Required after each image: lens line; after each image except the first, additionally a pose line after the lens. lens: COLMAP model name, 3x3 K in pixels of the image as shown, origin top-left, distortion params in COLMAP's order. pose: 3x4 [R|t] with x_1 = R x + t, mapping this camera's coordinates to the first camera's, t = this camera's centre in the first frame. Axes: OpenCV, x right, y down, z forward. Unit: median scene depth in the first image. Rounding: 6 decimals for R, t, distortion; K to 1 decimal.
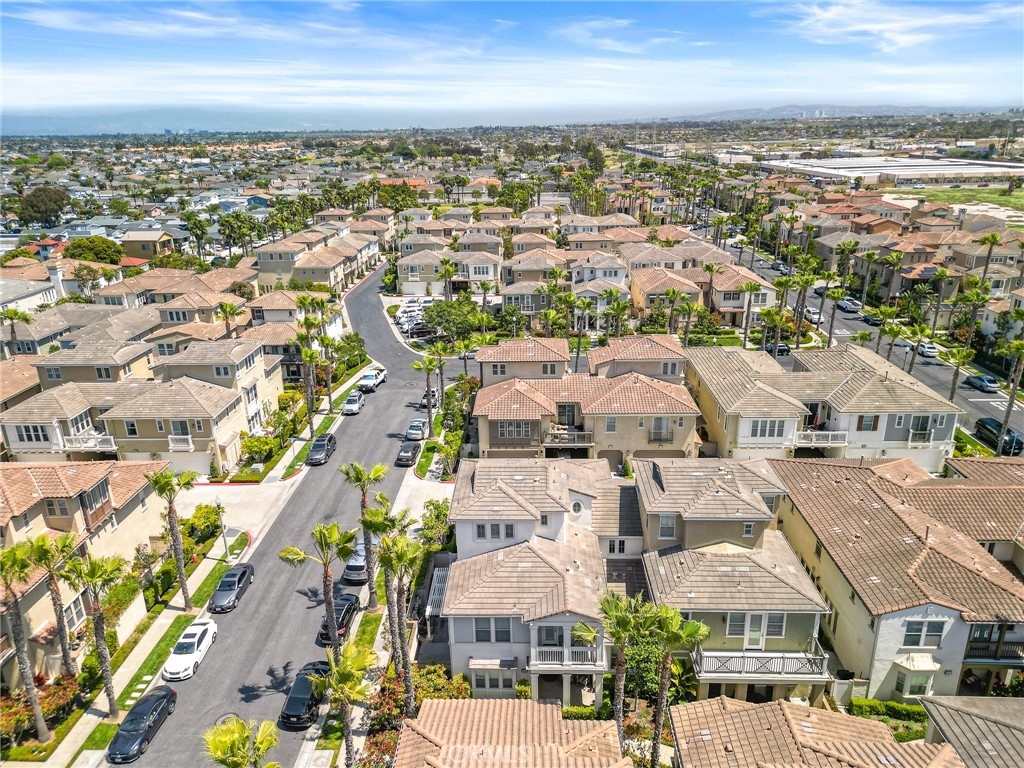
lens RADIAL K [[714.9, 0, 512.0], [0, 714.9, 384.0], [0, 0, 1]] dist [0.108169, -0.124689]
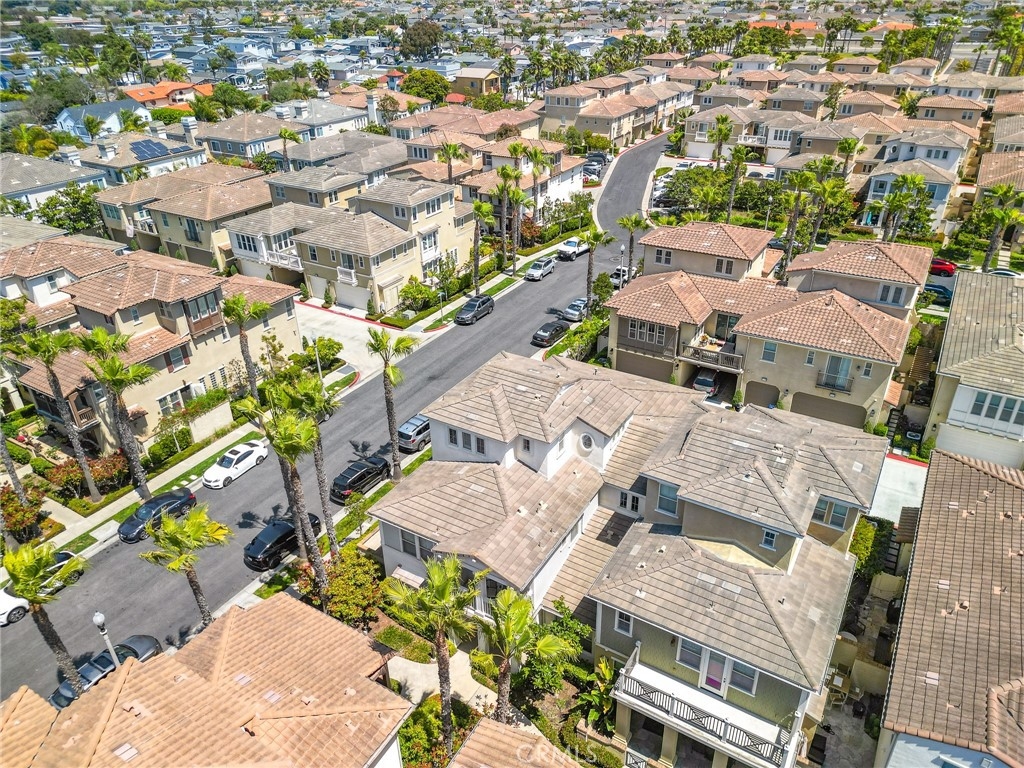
lens RADIAL K [[714.9, 0, 512.0], [0, 714.9, 384.0], [0, 0, 1]] dist [0.108169, -0.124689]
pose [[0.869287, 0.244498, -0.429606, 0.222849], [-0.162176, 0.962066, 0.219379, -0.033107], [0.466947, -0.121032, 0.875963, 0.173813]]
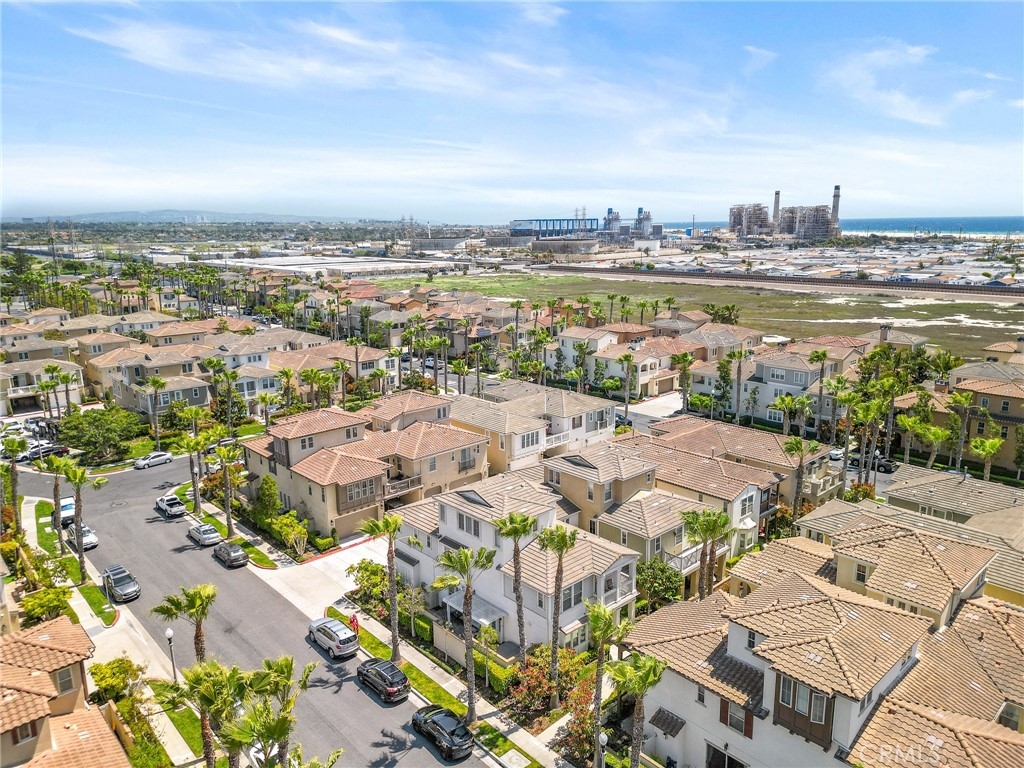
lens RADIAL K [[714.9, 0, 512.0], [0, 714.9, 384.0], [0, 0, 1]] dist [0.108169, -0.124689]
pose [[0.708725, -0.142085, 0.691029, -0.506027], [0.231779, 0.972032, -0.037852, 0.004026], [-0.666324, 0.186993, 0.721835, 0.057193]]
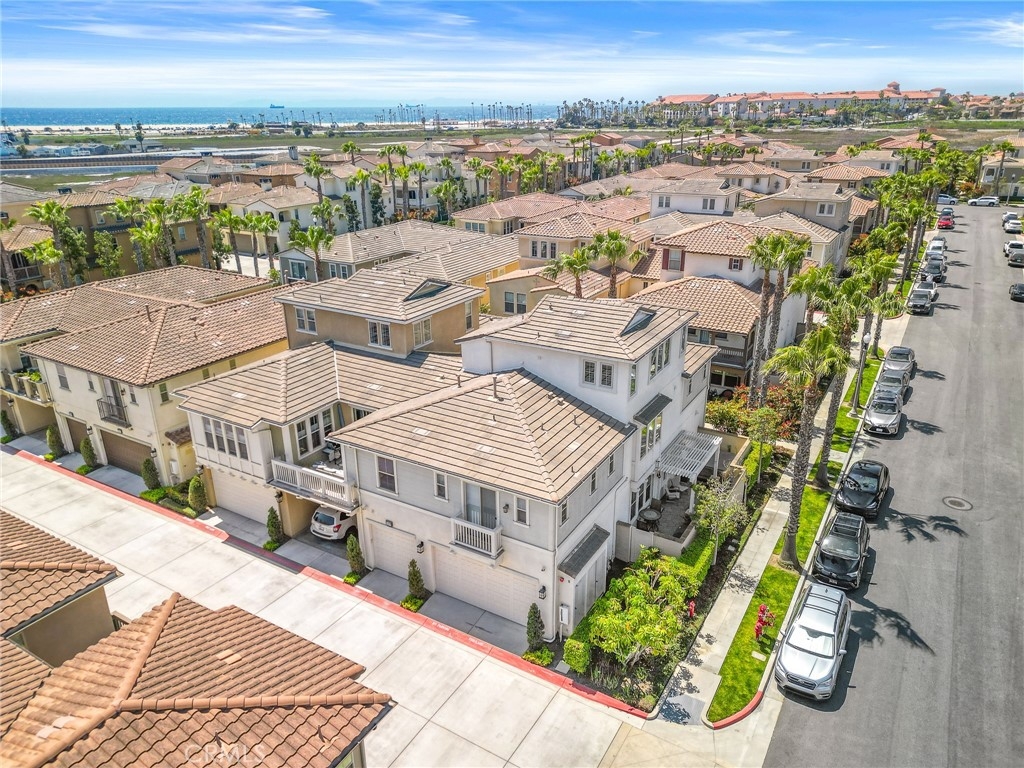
lens RADIAL K [[714.9, 0, 512.0], [0, 714.9, 384.0], [0, 0, 1]] dist [0.108169, -0.124689]
pose [[0.871196, 0.184679, -0.454874, -0.259578], [-0.167839, 0.982760, 0.077548, -0.035406], [0.461354, 0.008786, 0.887173, 0.623117]]
